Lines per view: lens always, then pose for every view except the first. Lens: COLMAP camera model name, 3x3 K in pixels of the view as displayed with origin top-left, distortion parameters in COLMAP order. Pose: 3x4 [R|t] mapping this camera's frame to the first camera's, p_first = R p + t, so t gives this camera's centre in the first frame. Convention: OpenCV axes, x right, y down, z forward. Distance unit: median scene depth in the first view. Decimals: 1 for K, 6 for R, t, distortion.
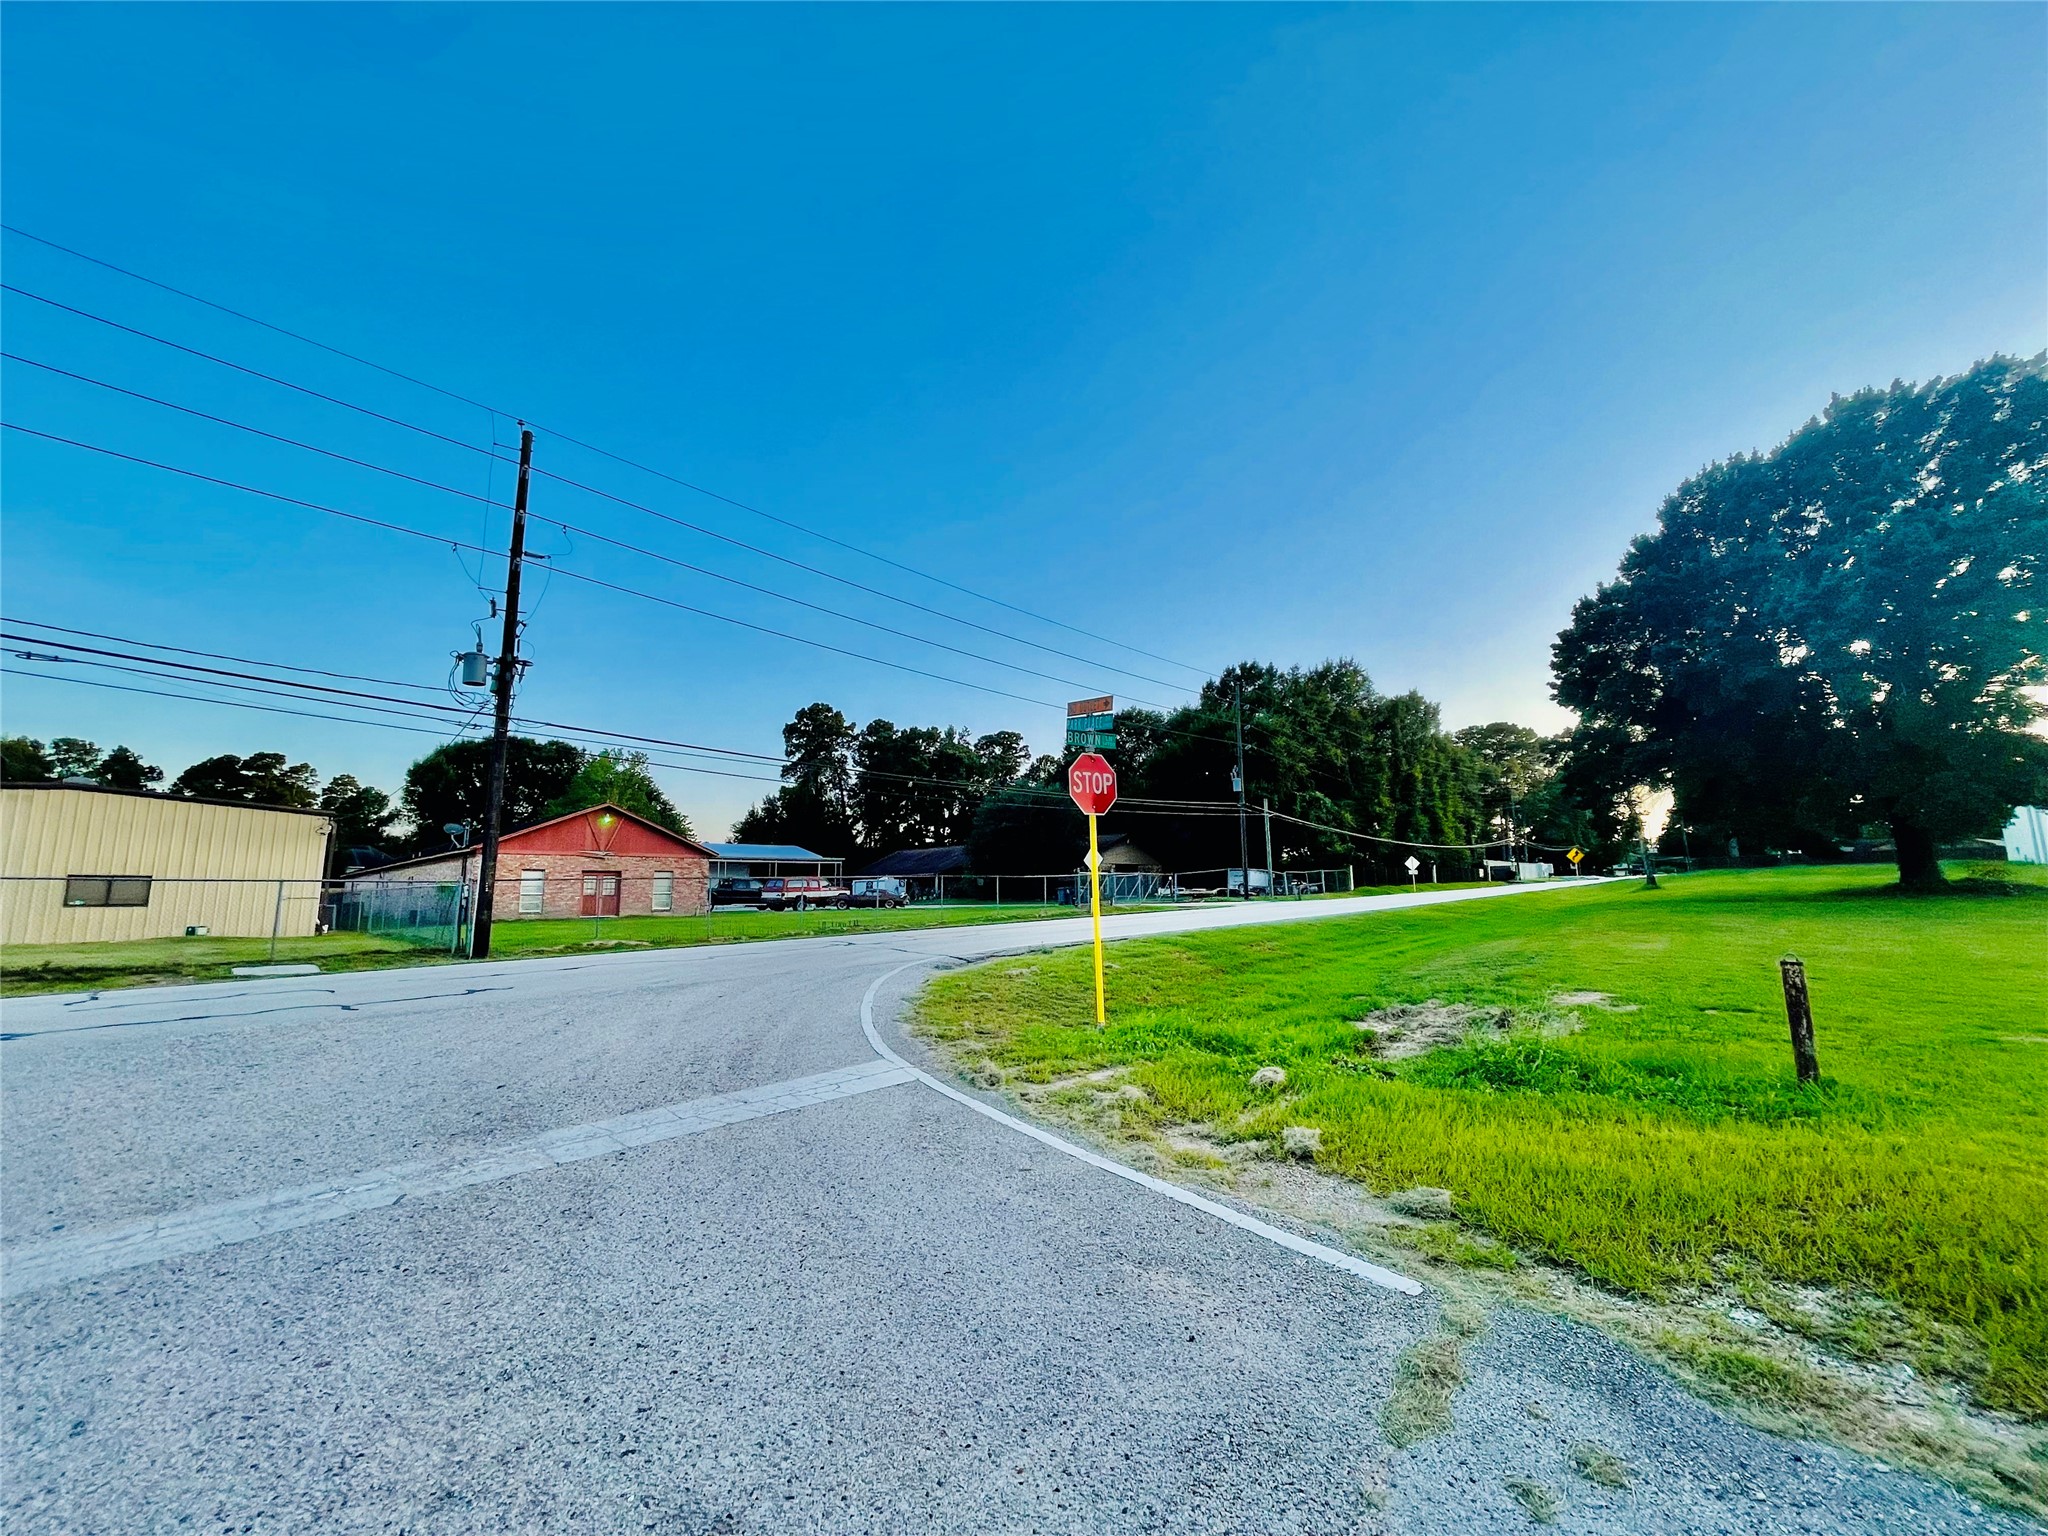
lens RADIAL K [[806.1, 0, 1026.4], [0, 806.1, 760.7], [0, 0, 1]] dist [0.000600, -0.002990]
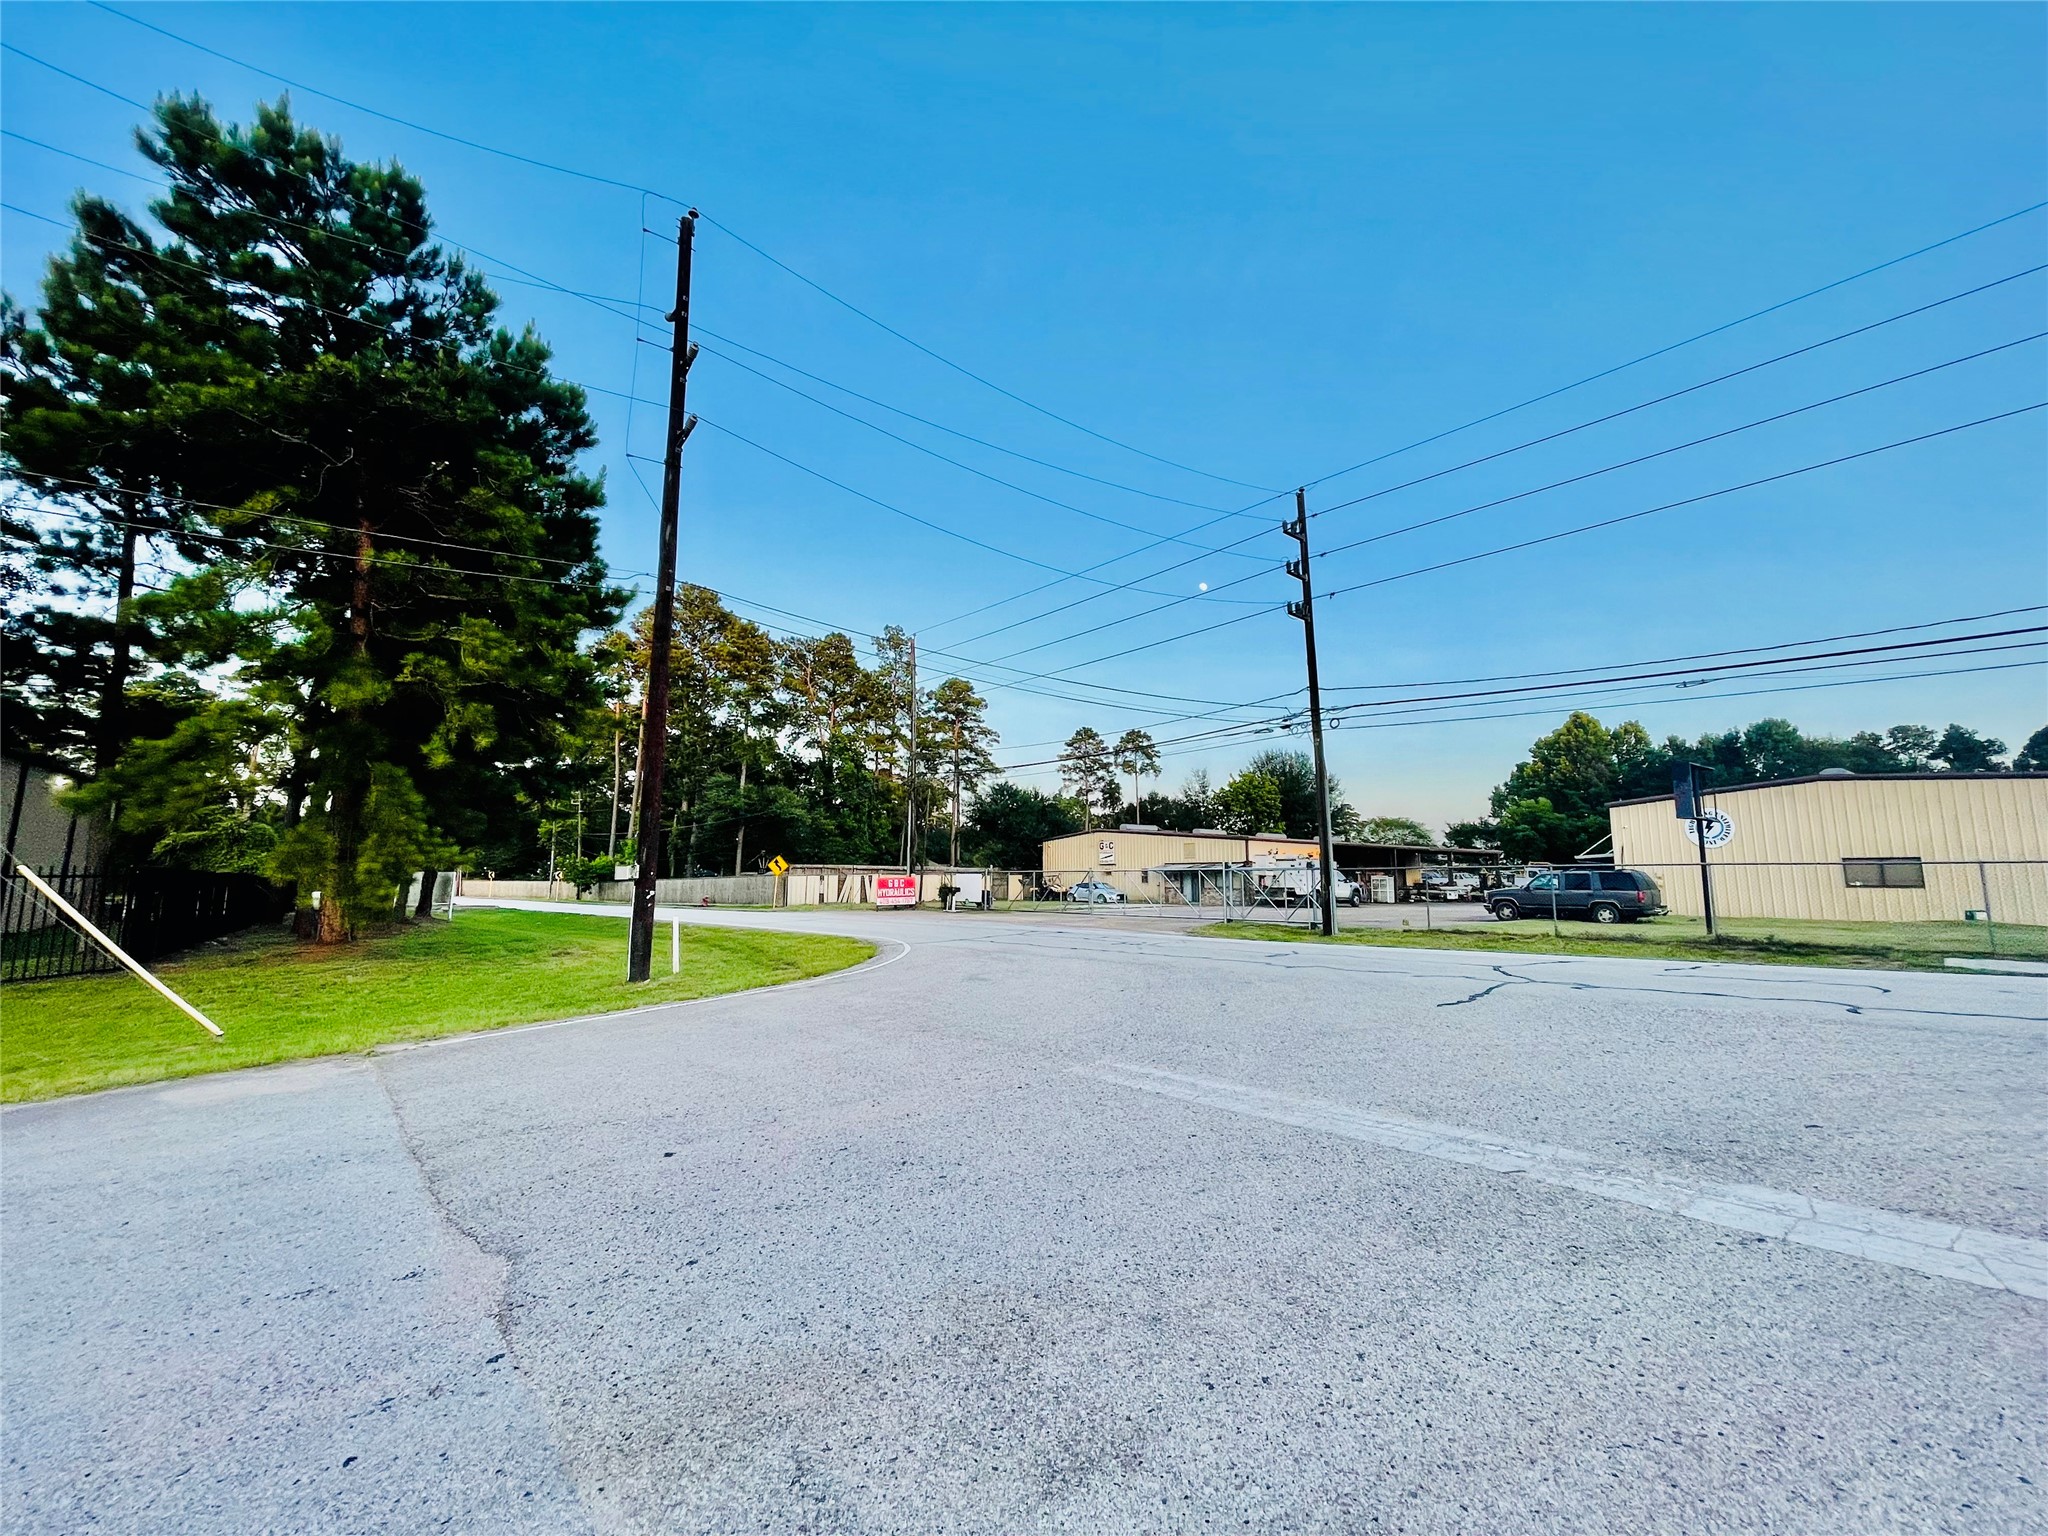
lens RADIAL K [[806.1, 0, 1026.4], [0, 806.1, 760.7], [0, 0, 1]] dist [0.000600, -0.002990]
pose [[-0.114101, -0.134988, -0.984256, 0.427124], [0.158004, 0.975650, -0.152124, 0.066439], [0.980824, -0.172873, -0.089994, 0.543147]]
